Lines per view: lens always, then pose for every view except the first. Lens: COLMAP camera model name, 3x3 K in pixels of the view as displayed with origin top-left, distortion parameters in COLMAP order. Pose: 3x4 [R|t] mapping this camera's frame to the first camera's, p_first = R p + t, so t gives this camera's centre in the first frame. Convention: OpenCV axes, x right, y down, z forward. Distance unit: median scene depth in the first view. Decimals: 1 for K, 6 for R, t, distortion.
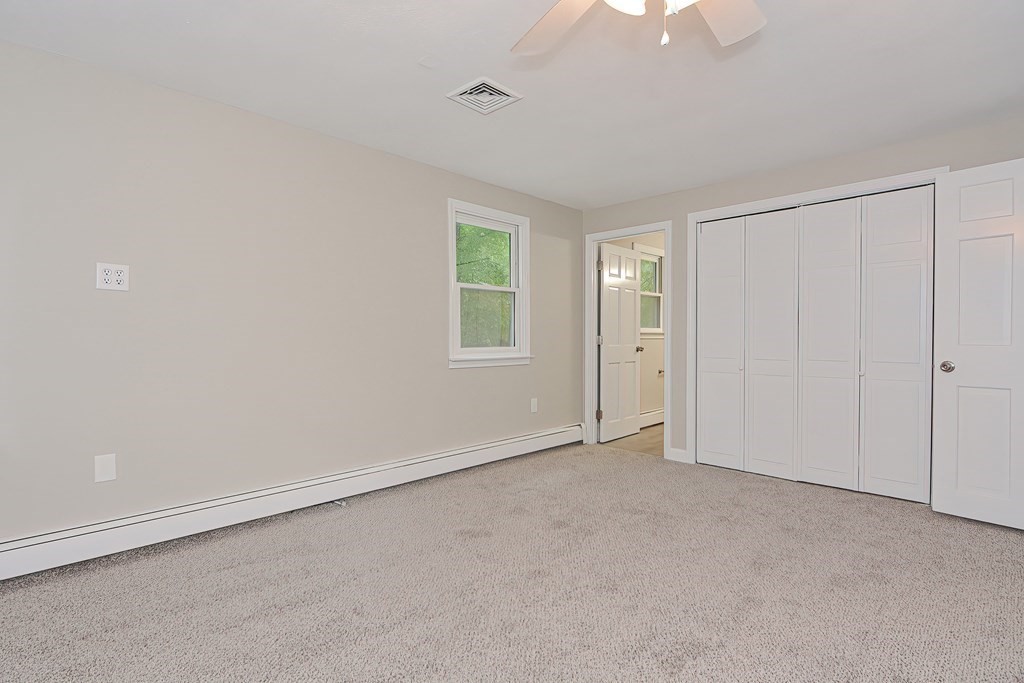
lens RADIAL K [[500.1, 0, 508.3], [0, 500.1, 341.8], [0, 0, 1]] dist [-0.004053, -0.002178]
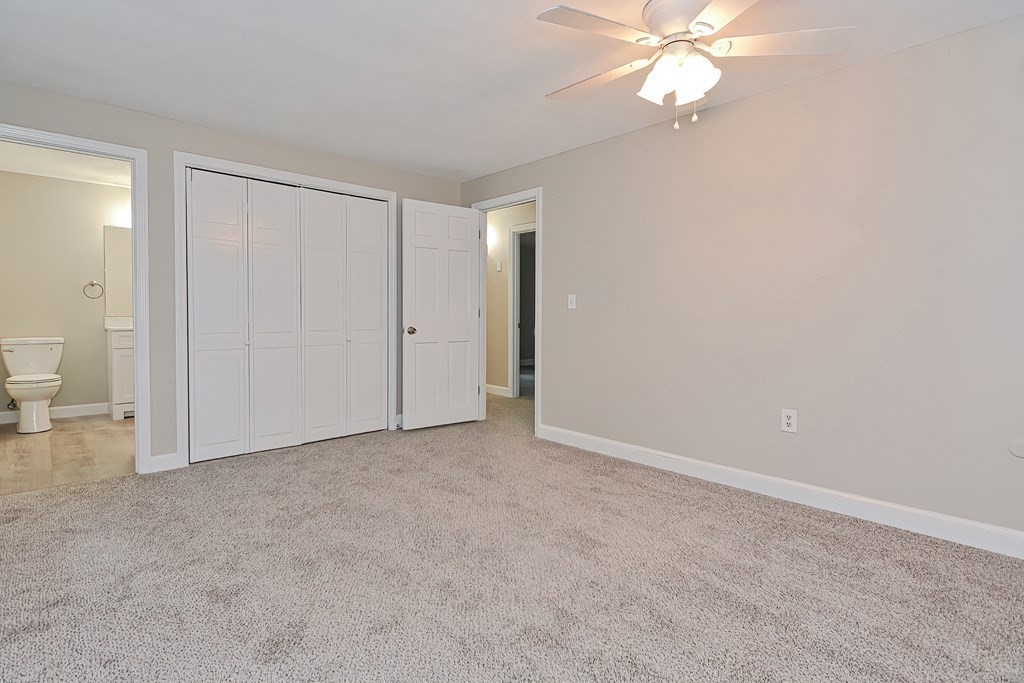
lens RADIAL K [[500.1, 0, 508.3], [0, 500.1, 341.8], [0, 0, 1]] dist [-0.004053, -0.002178]
pose [[0.044413, -0.066226, 0.996816, -0.561028], [0.004723, 0.997803, 0.066081, -0.012419], [-0.999002, 0.001773, 0.044628, 0.614694]]
